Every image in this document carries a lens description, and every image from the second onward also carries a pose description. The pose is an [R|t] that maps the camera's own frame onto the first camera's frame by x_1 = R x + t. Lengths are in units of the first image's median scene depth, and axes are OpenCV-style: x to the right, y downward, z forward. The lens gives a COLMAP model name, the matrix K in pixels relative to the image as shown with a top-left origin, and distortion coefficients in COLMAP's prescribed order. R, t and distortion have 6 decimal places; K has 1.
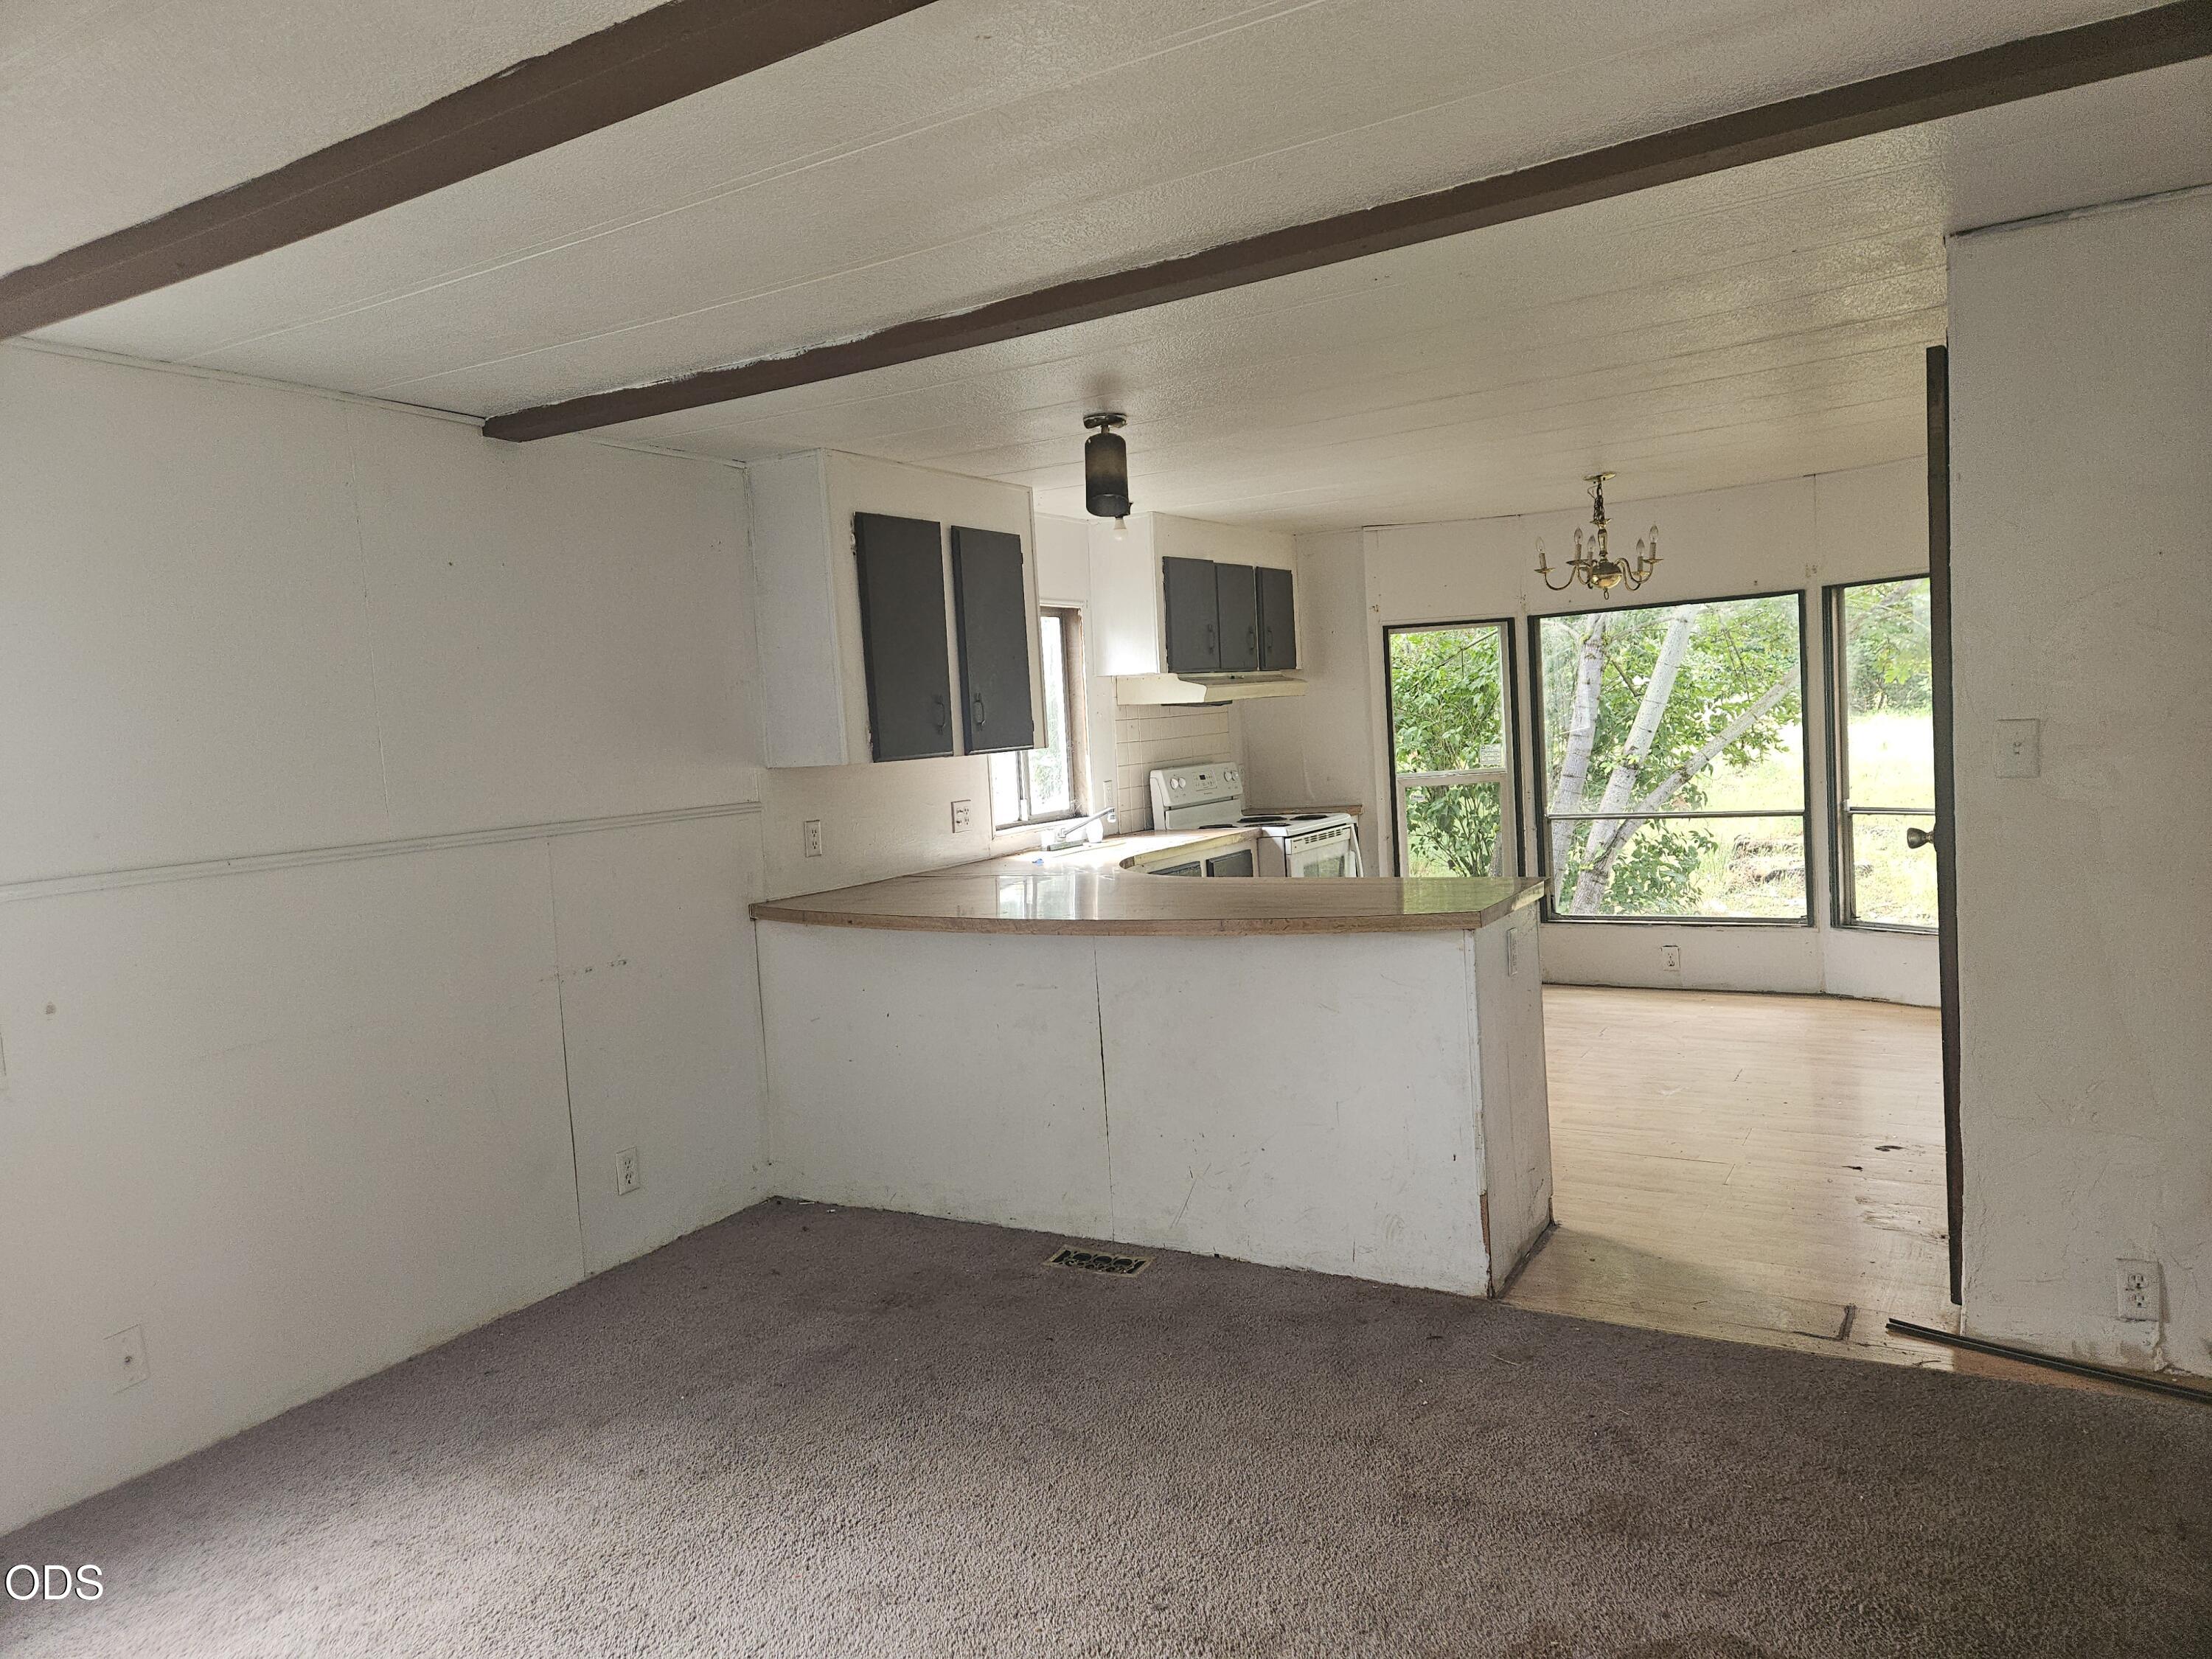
lens RADIAL K [[1446.1, 0, 1106.0], [0, 1446.1, 829.5], [0, 0, 1]] dist [0.093076, -0.084824]
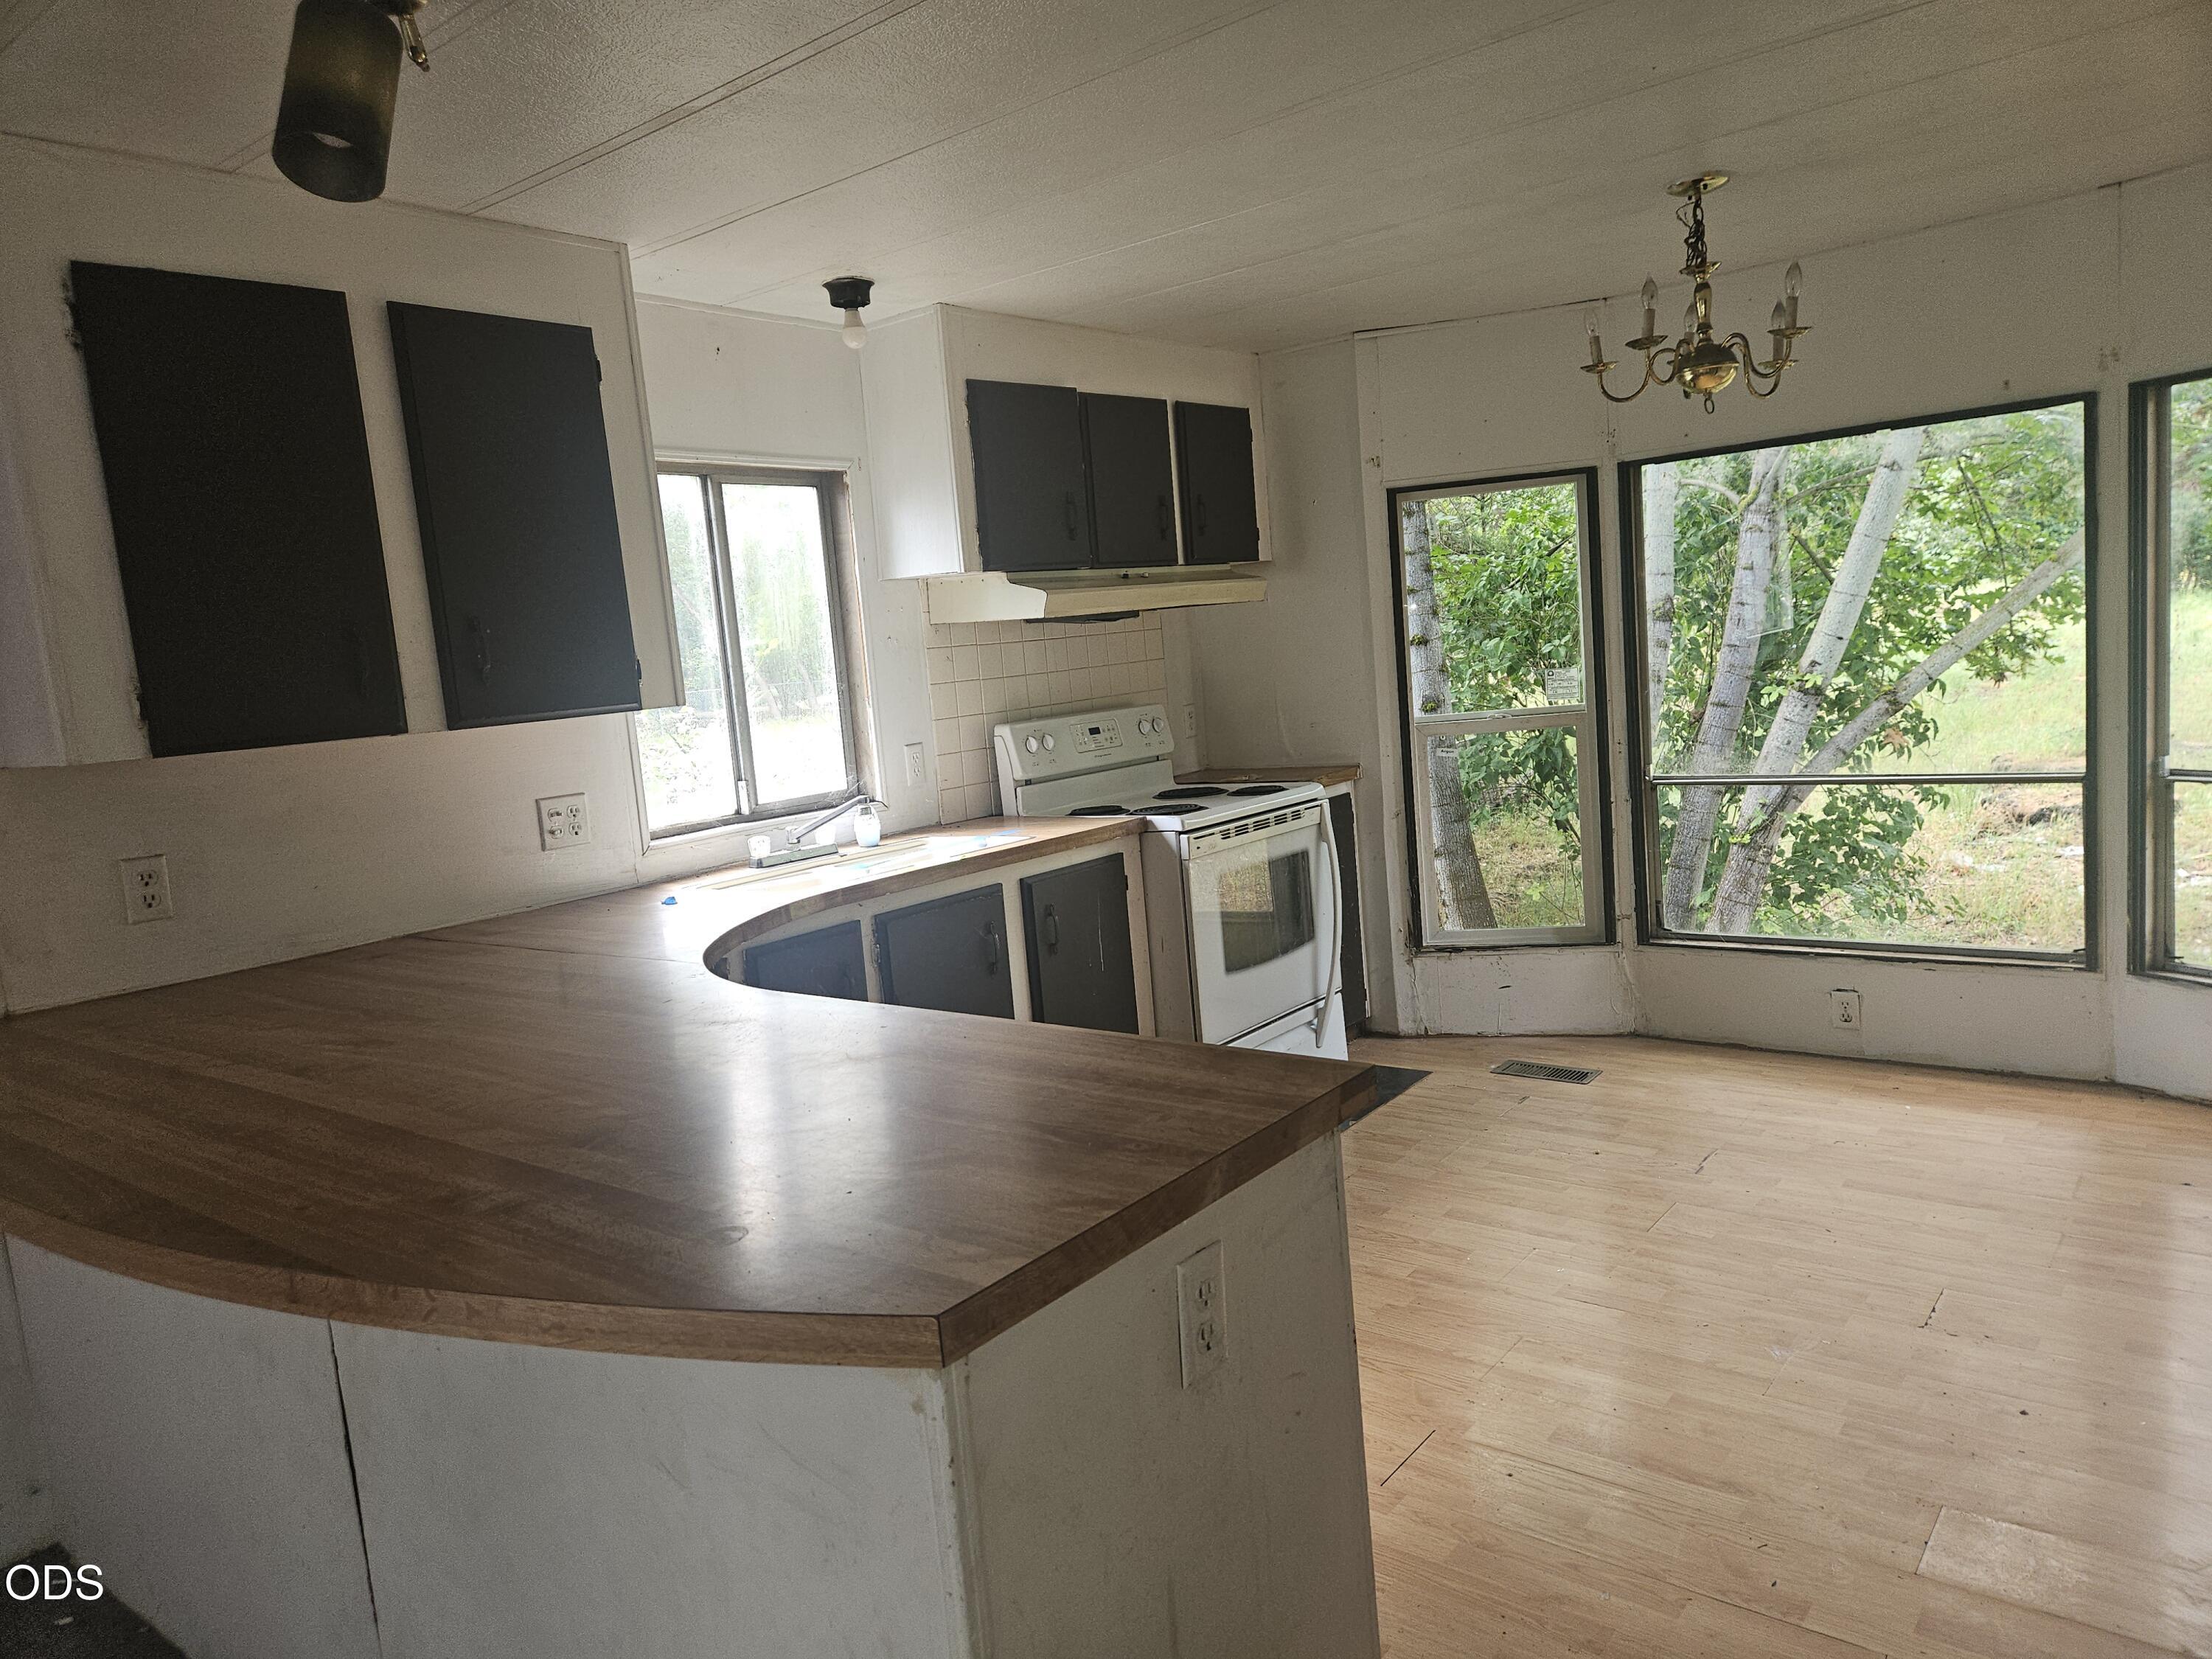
lens RADIAL K [[1446.1, 0, 1106.0], [0, 1446.1, 829.5], [0, 0, 1]] dist [0.093076, -0.084824]
pose [[0.990083, -0.004061, -0.140425, 0.168042], [0.012944, 0.997967, 0.062399, -0.032906], [0.139886, -0.063598, 0.988123, 0.353997]]
